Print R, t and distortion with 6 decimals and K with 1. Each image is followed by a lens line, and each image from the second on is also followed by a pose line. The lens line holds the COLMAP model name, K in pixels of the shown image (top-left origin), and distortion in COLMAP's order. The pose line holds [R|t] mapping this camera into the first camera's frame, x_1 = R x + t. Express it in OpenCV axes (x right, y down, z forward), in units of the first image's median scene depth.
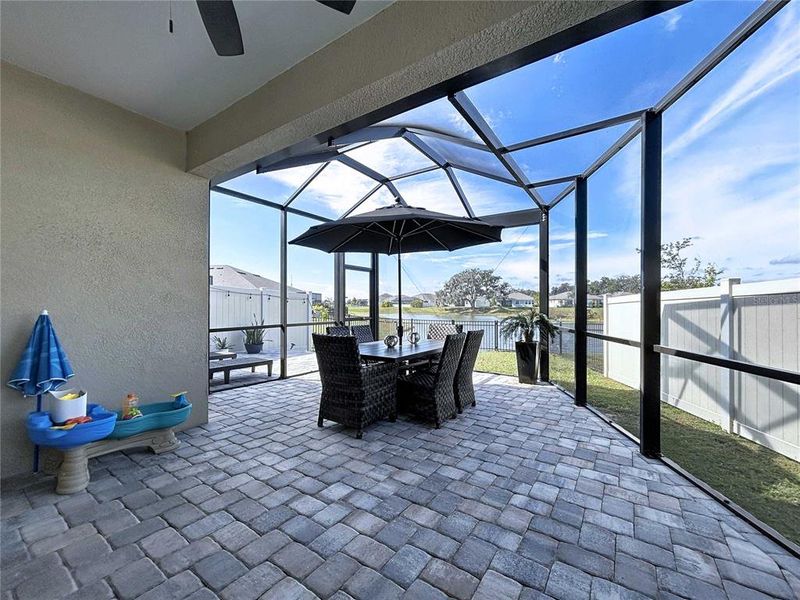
lens RADIAL K [[326.9, 0, 403.3], [0, 326.9, 302.7], [0, 0, 1]] dist [0.001892, -0.001261]
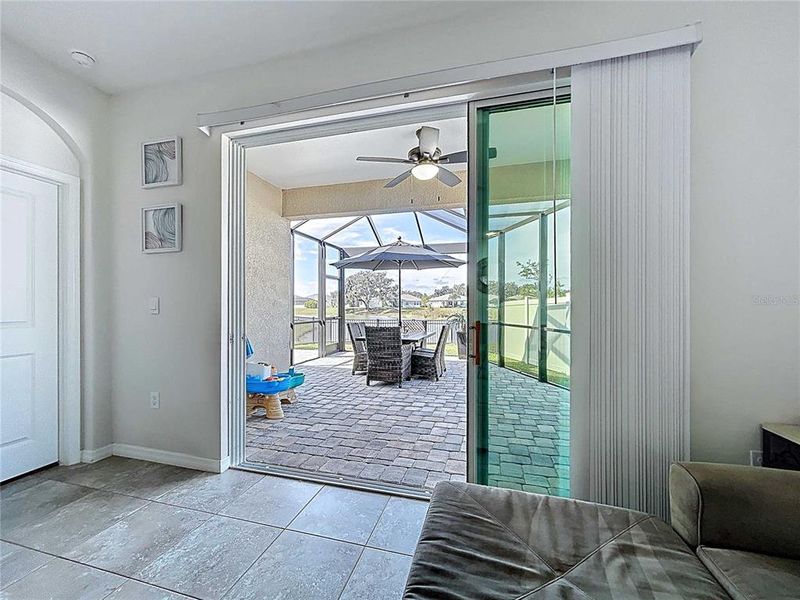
lens RADIAL K [[326.9, 0, 400.7], [0, 326.9, 300.0], [0, 0, 1]] dist [0.001892, -0.001261]
pose [[0.946934, 0.005499, 0.321381, -0.557567], [-0.002450, 0.999948, -0.009889, -0.014704], [-0.321419, 0.008577, 0.946898, -0.485949]]
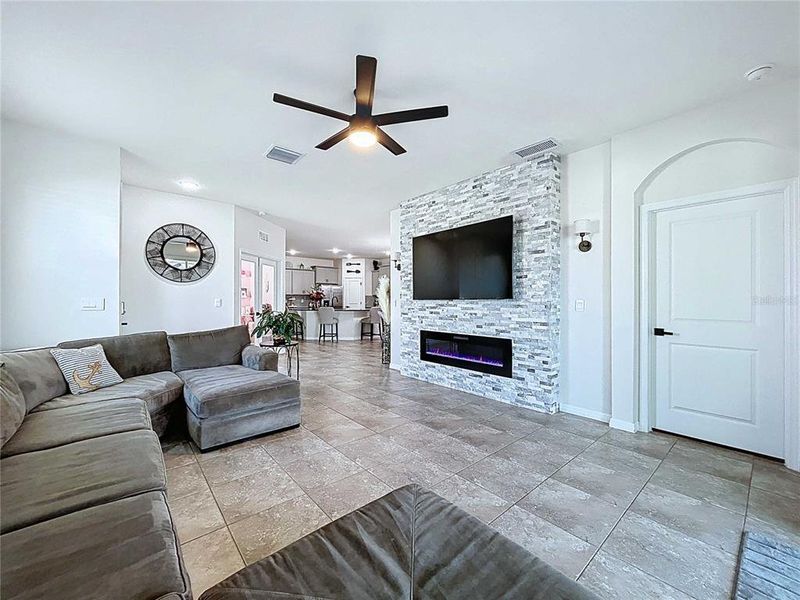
lens RADIAL K [[326.9, 0, 399.8], [0, 326.9, 296.7], [0, 0, 1]] dist [0.001892, -0.001261]
pose [[-0.259904, -0.012552, -0.965553, -0.150101], [-0.001178, 0.999919, -0.012682, -0.023342], [0.965634, -0.002159, -0.259898, -0.242778]]
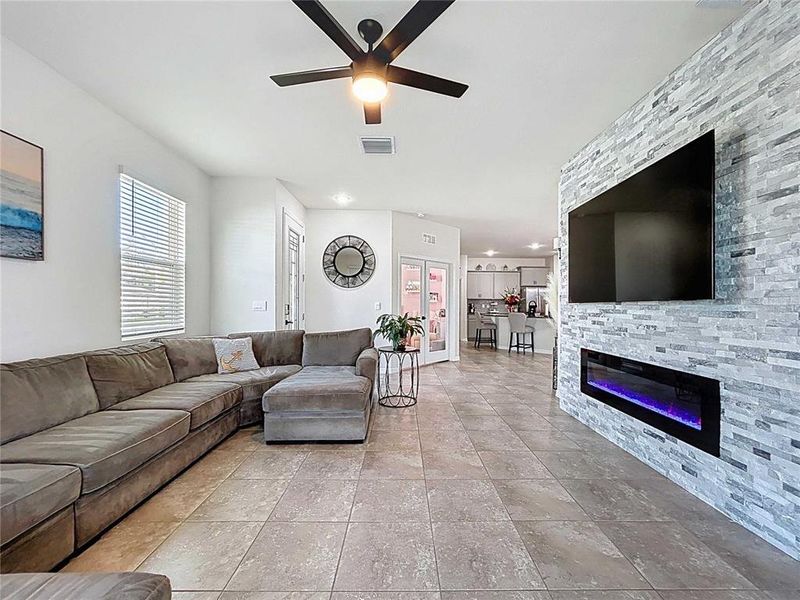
lens RADIAL K [[341.7, 0, 405.4], [0, 341.7, 305.6], [0, 0, 1]] dist [-0.002141, 0.000596]
pose [[-0.820363, -0.006052, -0.571811, -0.518667], [-0.006898, 0.999976, -0.000688, -0.016610], [0.571801, 0.003380, -0.820385, -0.016611]]
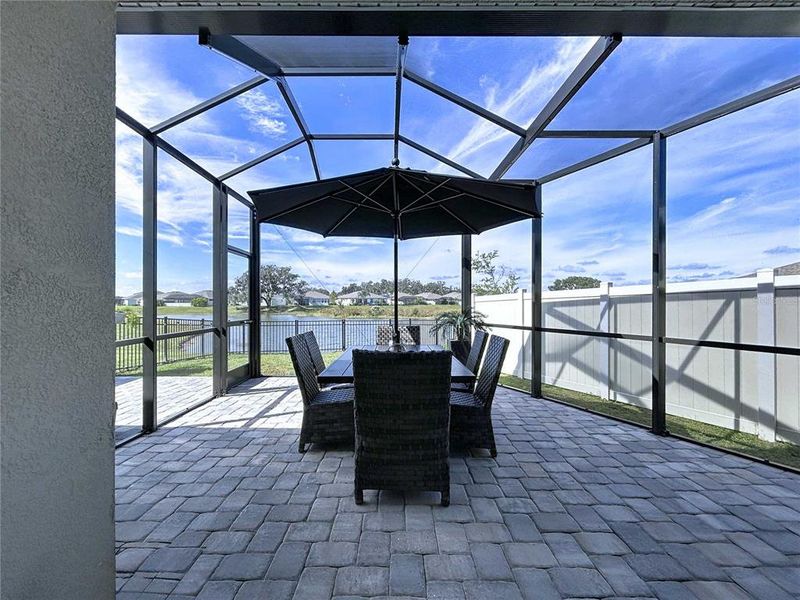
lens RADIAL K [[326.9, 0, 392.3], [0, 326.9, 303.1], [0, 0, 1]] dist [0.001892, -0.001261]
pose [[0.831596, -0.001148, 0.555380, -0.494582], [-0.002159, 0.999984, 0.005299, 0.003637], [-0.555377, -0.005606, 0.831580, 0.427483]]
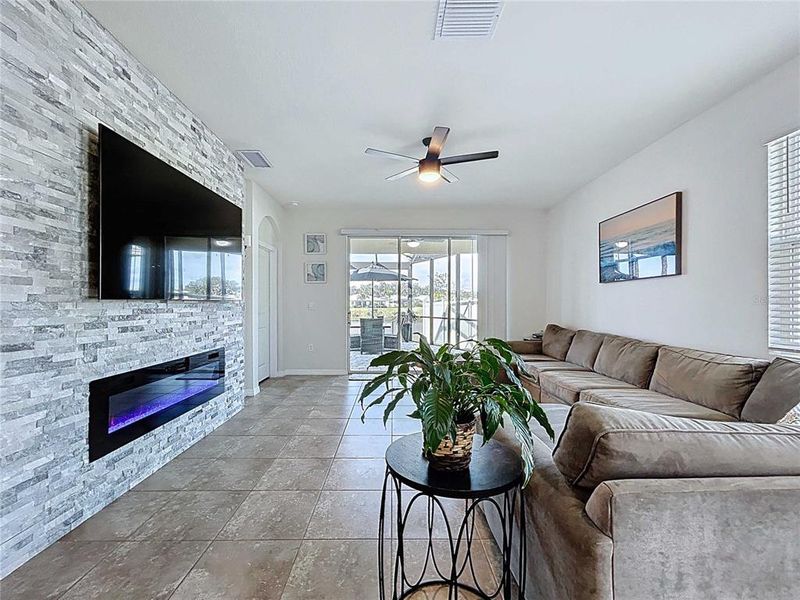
lens RADIAL K [[326.9, 0, 396.3], [0, 326.9, 303.5], [0, 0, 1]] dist [0.001892, -0.001261]
pose [[0.823947, 0.001752, 0.566664, -1.340172], [-0.002357, 0.999997, 0.000335, -0.022238], [-0.566662, -0.001612, 0.823949, -1.154868]]
